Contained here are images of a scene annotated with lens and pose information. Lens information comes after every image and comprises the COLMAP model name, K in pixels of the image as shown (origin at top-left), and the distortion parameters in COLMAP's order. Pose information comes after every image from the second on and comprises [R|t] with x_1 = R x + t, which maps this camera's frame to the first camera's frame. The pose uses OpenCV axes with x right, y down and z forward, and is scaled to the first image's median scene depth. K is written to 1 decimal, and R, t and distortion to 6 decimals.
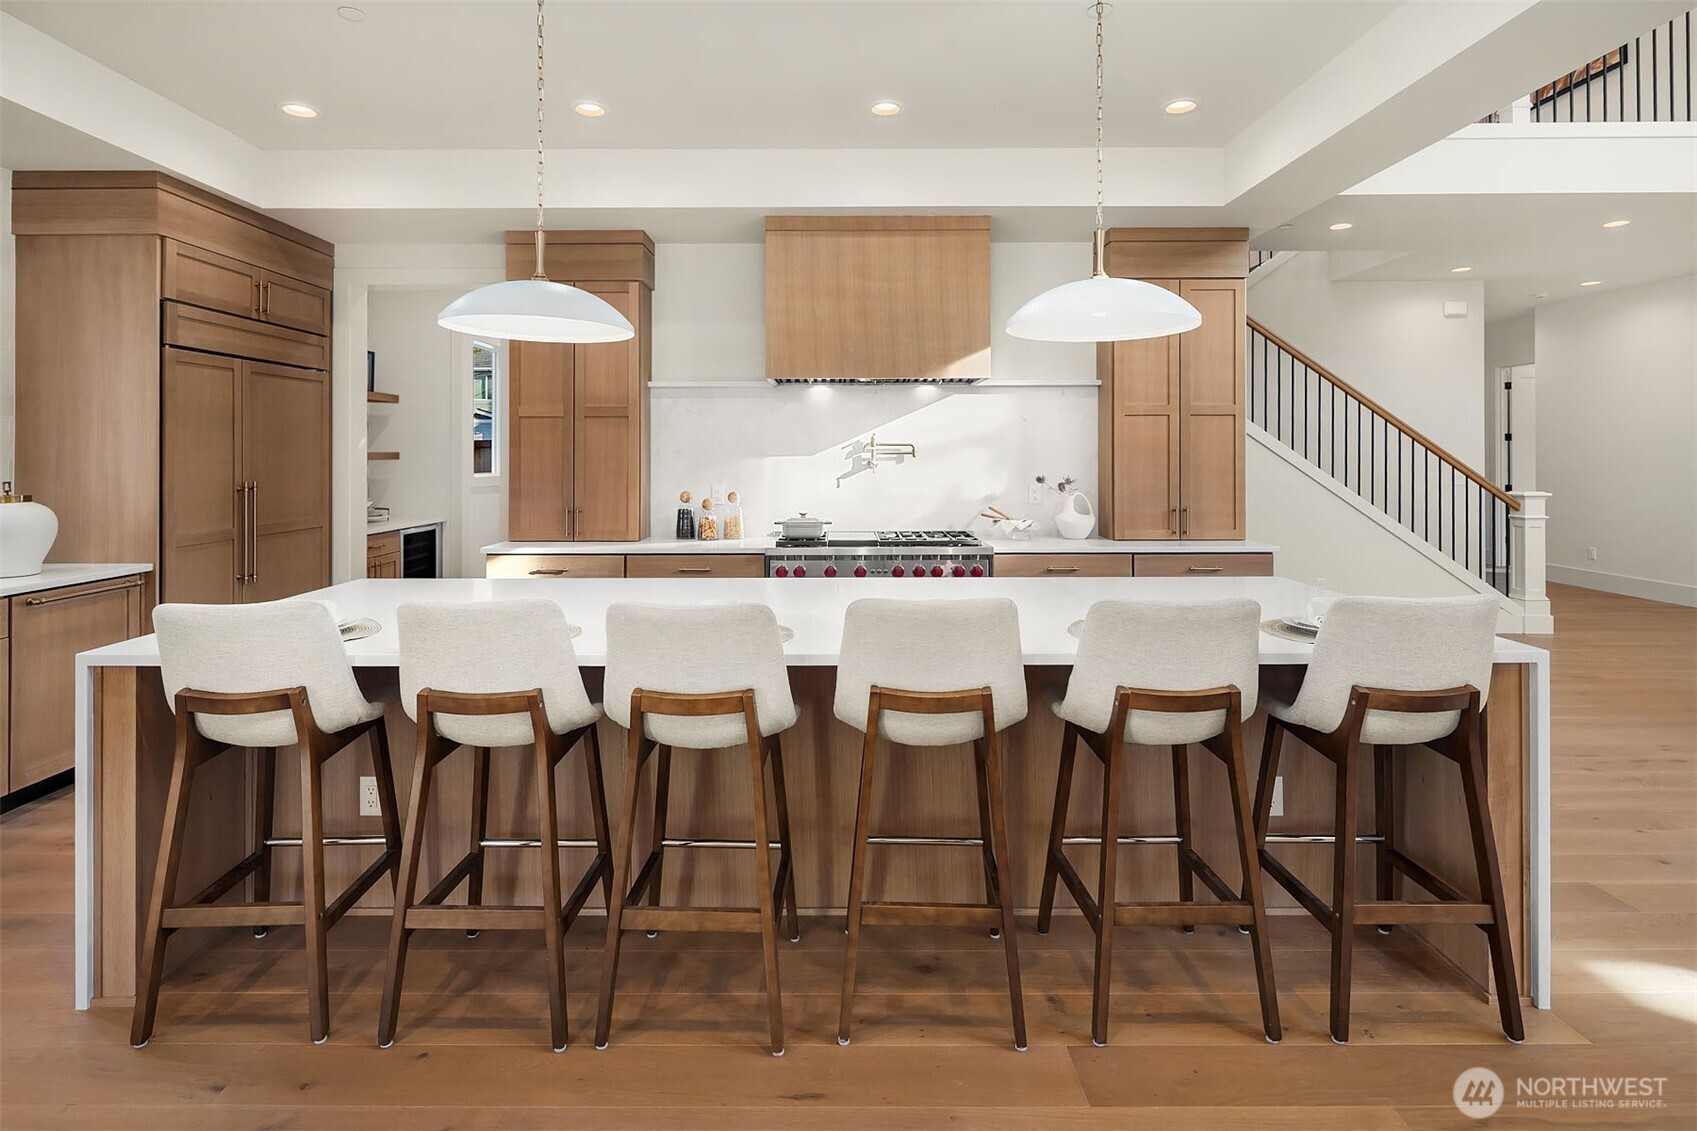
lens RADIAL K [[835.2, 0, 832.3], [0, 835.2, 446.1], [0, 0, 1]] dist [-0.000600, -0.001742]
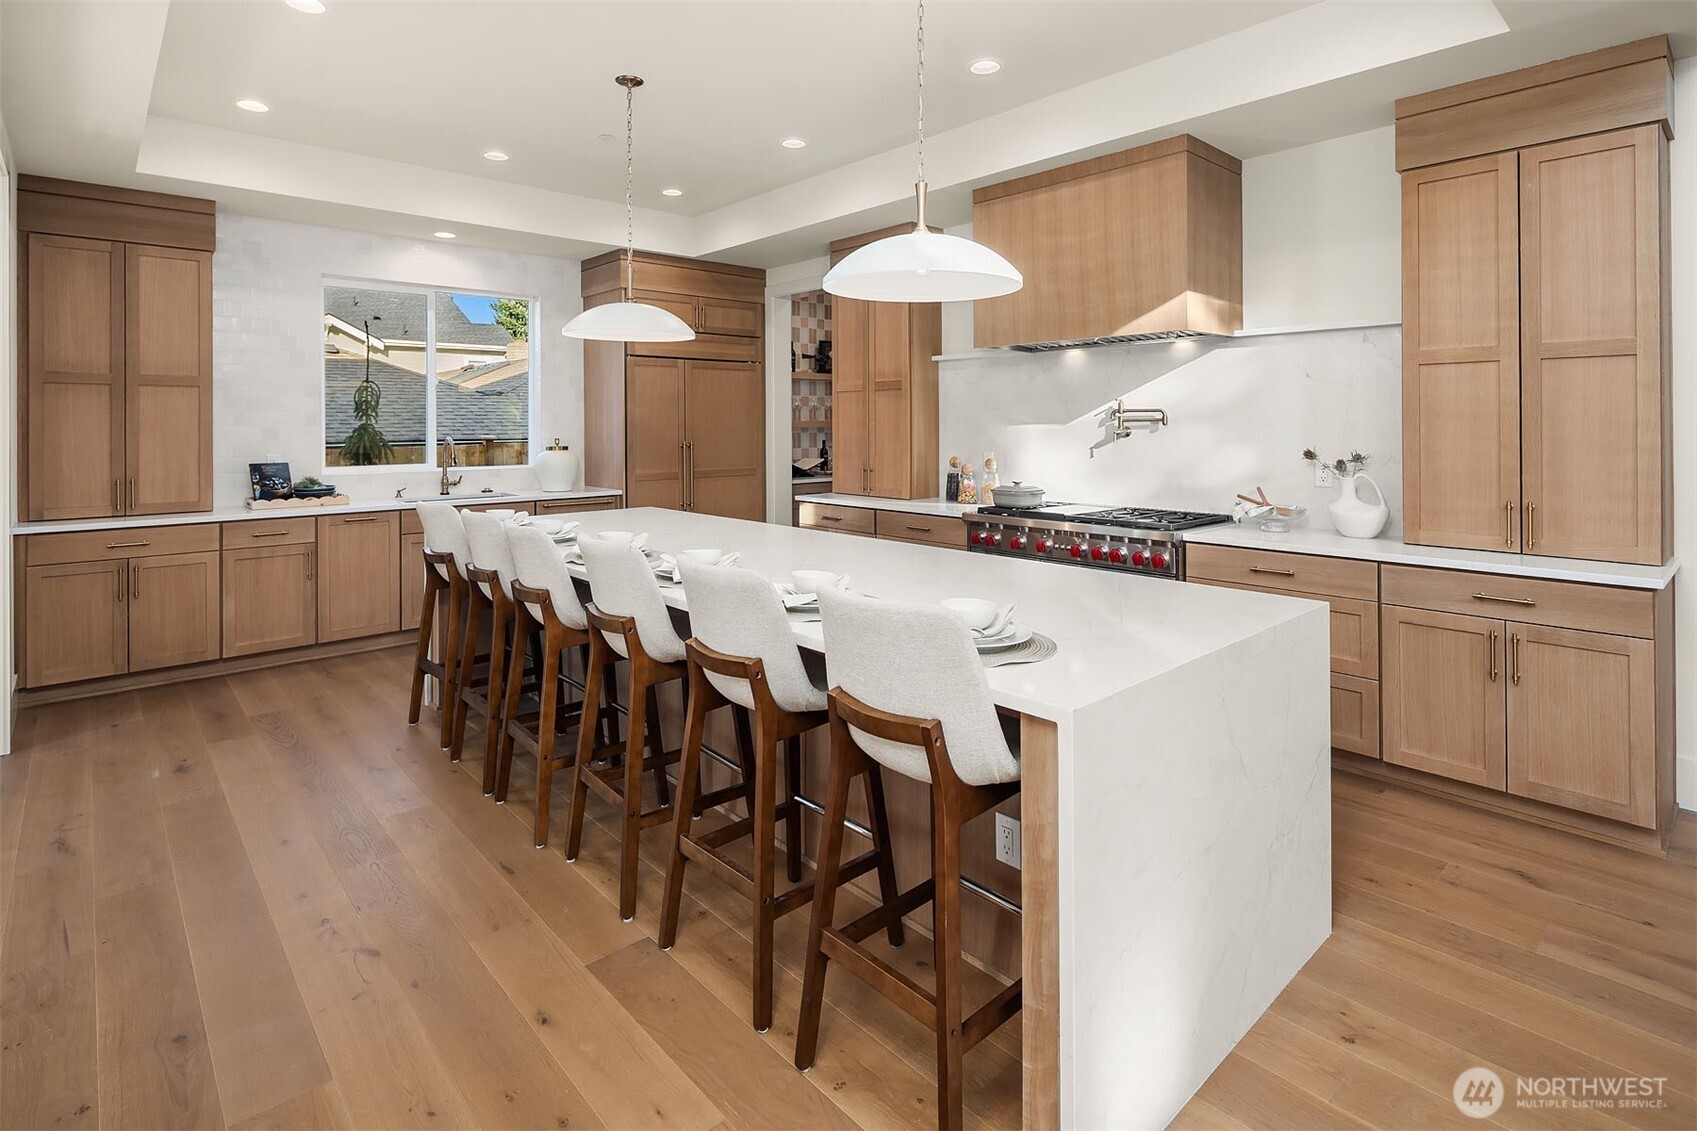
lens RADIAL K [[835.2, 0, 831.6], [0, 835.2, 421.3], [0, 0, 1]] dist [-0.000600, -0.001742]
pose [[0.671258, -0.002044, -0.741221, 0.548611], [0.009580, 0.999937, 0.005919, 0.000606], [0.741162, -0.011074, 0.671235, 0.176665]]
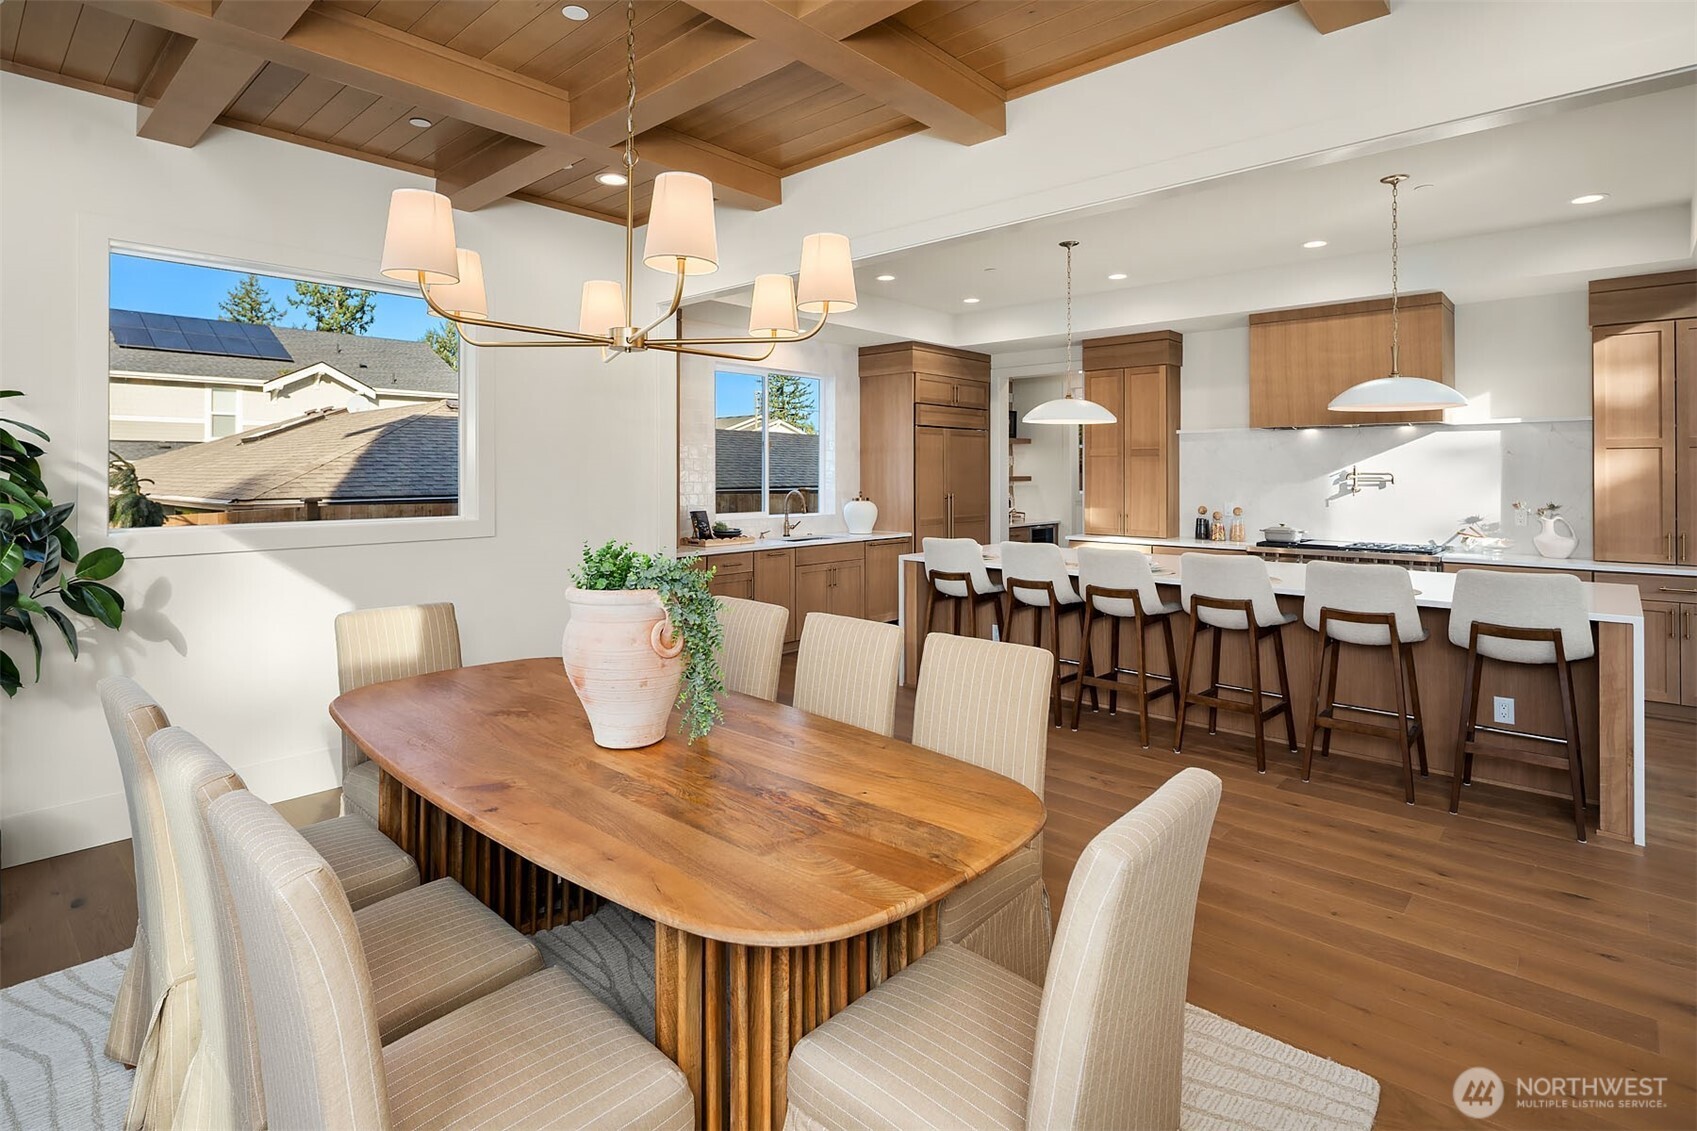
lens RADIAL K [[835.2, 0, 828.9], [0, 835.2, 462.9], [0, 0, 1]] dist [-0.000600, -0.001742]
pose [[0.729773, -0.005479, -0.683668, 0.362084], [0.006007, 0.999981, -0.001601, -0.023317], [0.683663, -0.002938, 0.729791, -0.523170]]
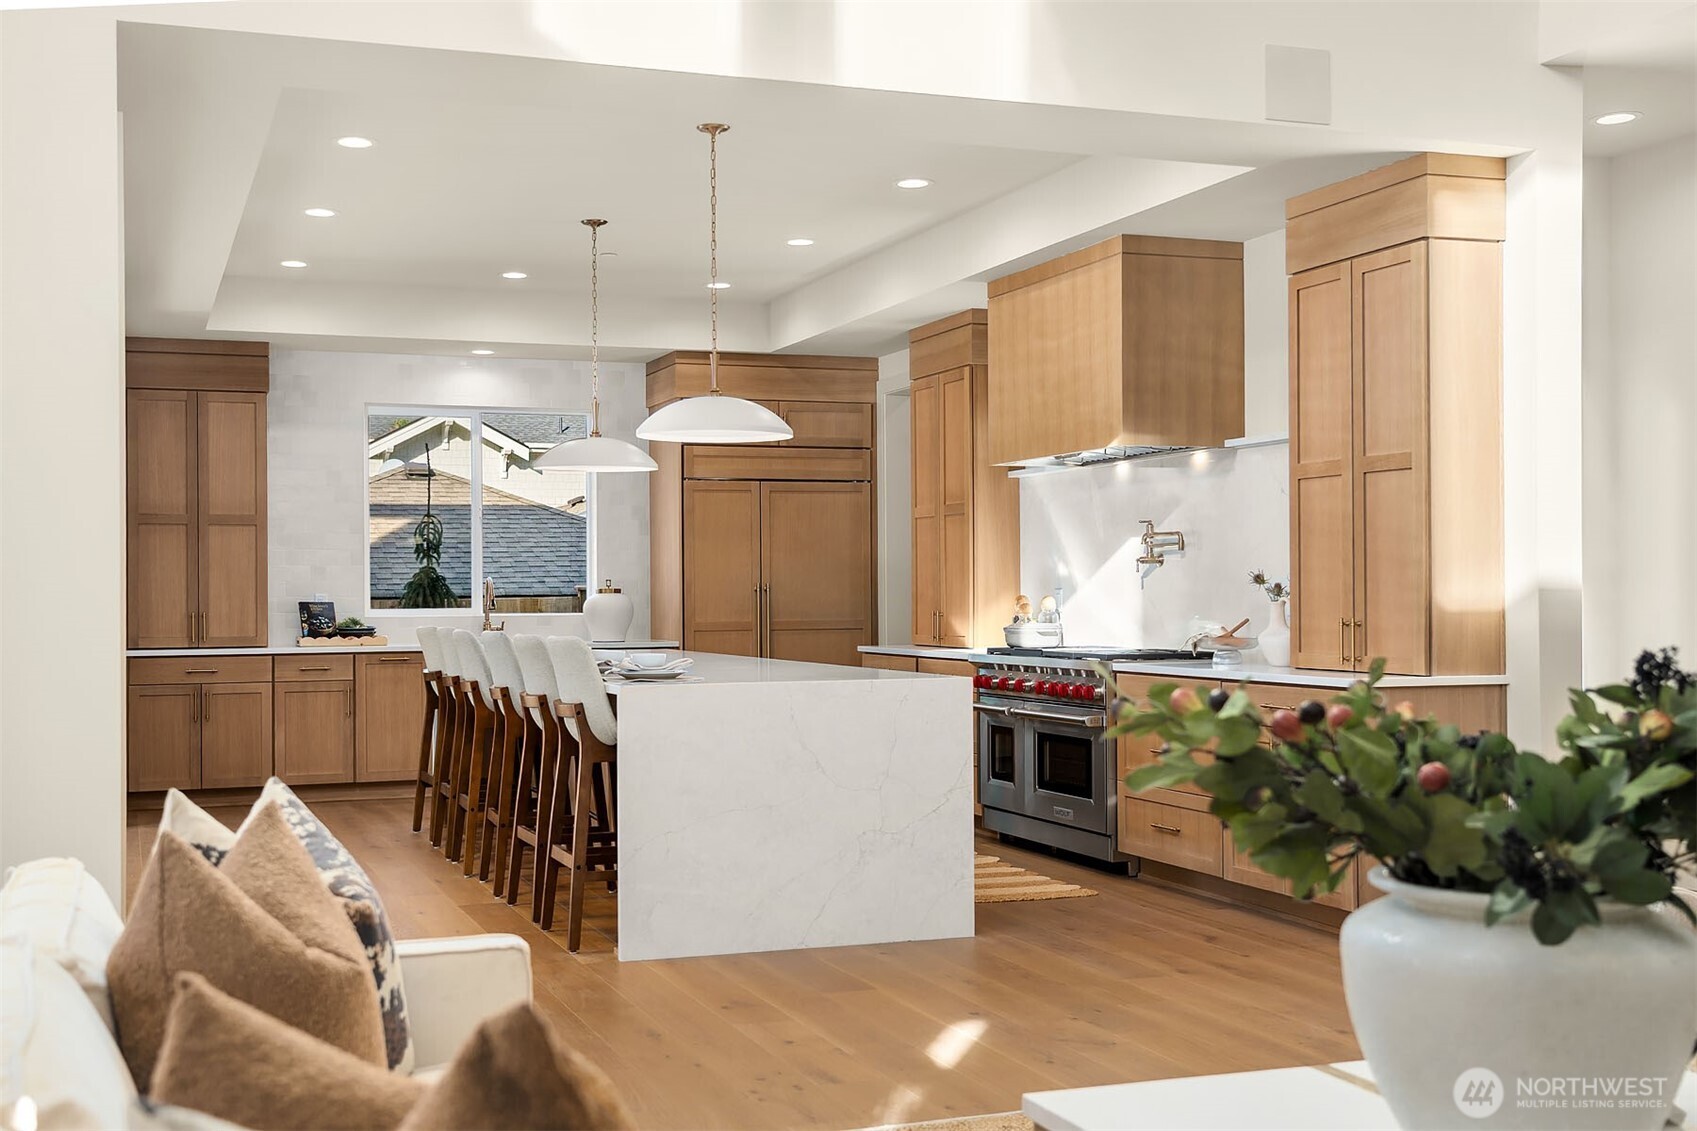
lens RADIAL K [[1734.9, 0, 765.4], [0, 1734.9, 568.7], [0, 0, 1]] dist [0.023859, 0.000000]
pose [[0.351717, -0.012628, -0.936021, 1.539125], [0.016656, 0.999835, -0.007230, 0.037760], [0.935958, -0.013047, 0.351869, 0.118557]]
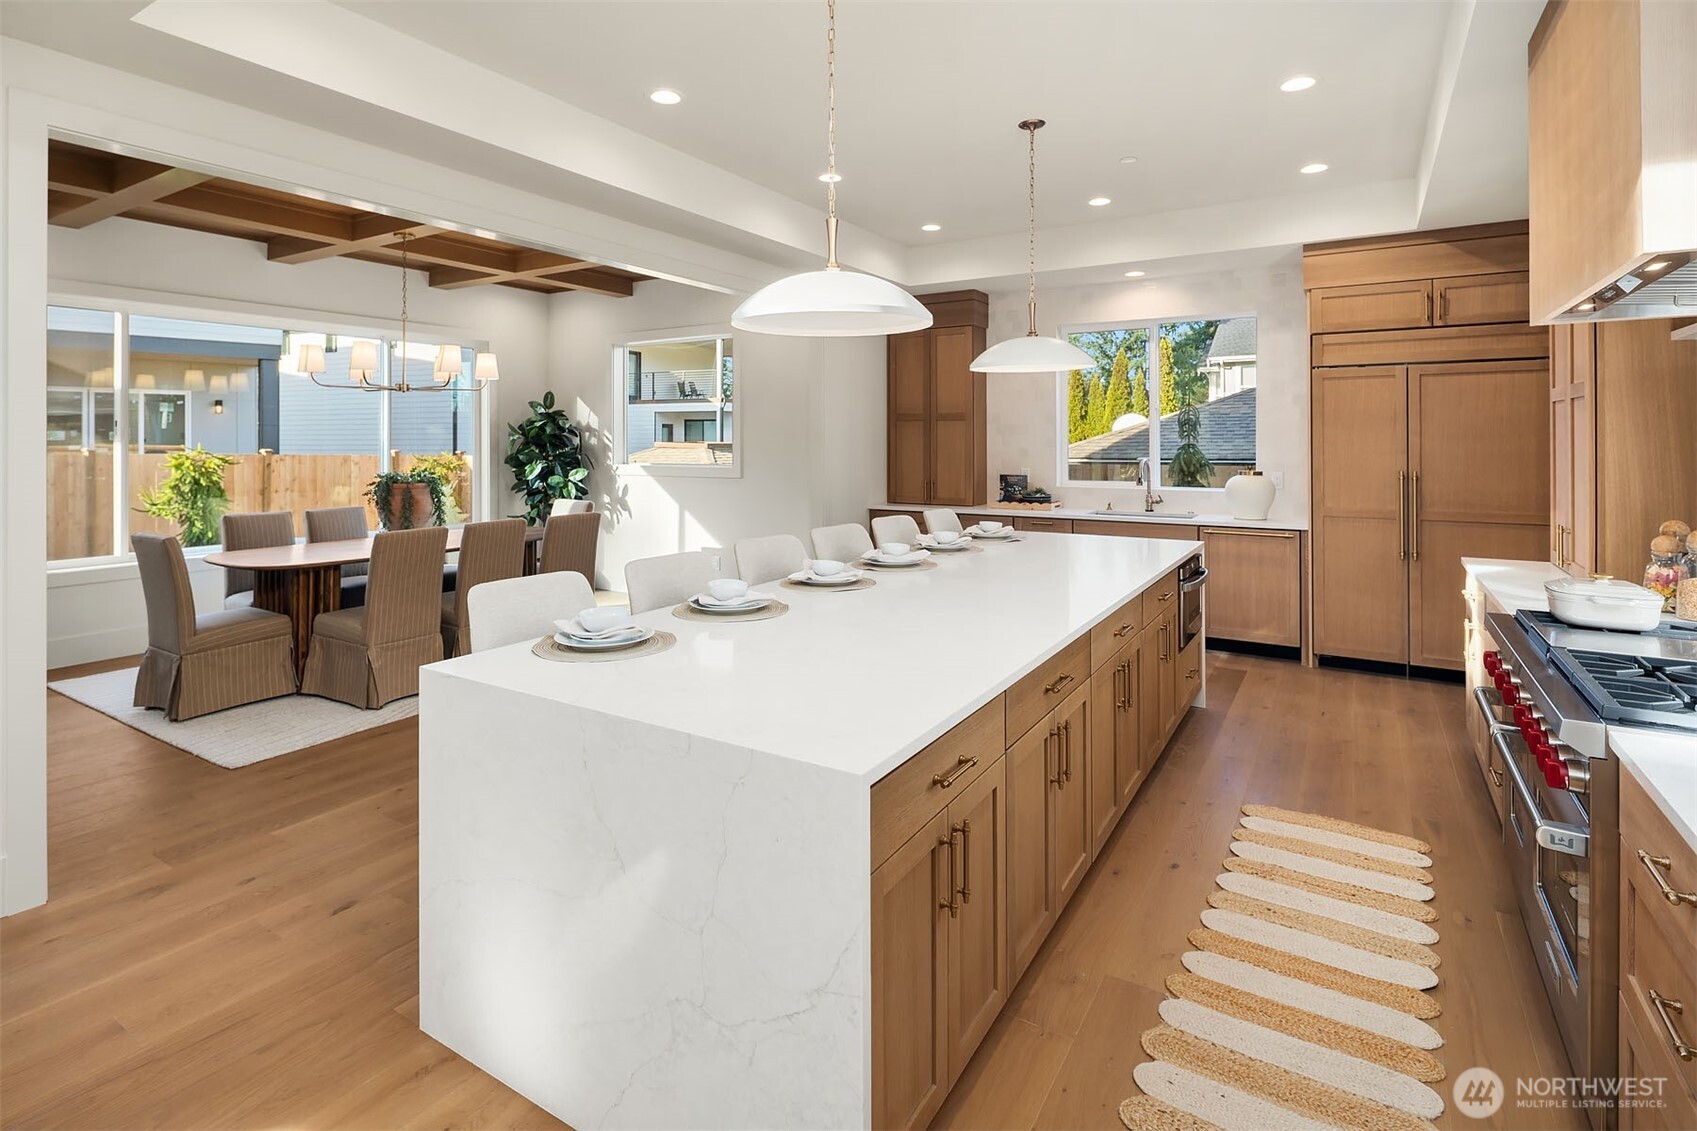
lens RADIAL K [[824.1, 0, 876.0], [0, 824.1, 433.1], [0, 0, 1]] dist [-0.001325, 0.000226]
pose [[-0.507220, -0.000688, -0.861816, 0.615587], [0.013341, 0.999874, -0.008650, -0.008979], [0.861713, -0.015885, -0.507147, 0.887975]]
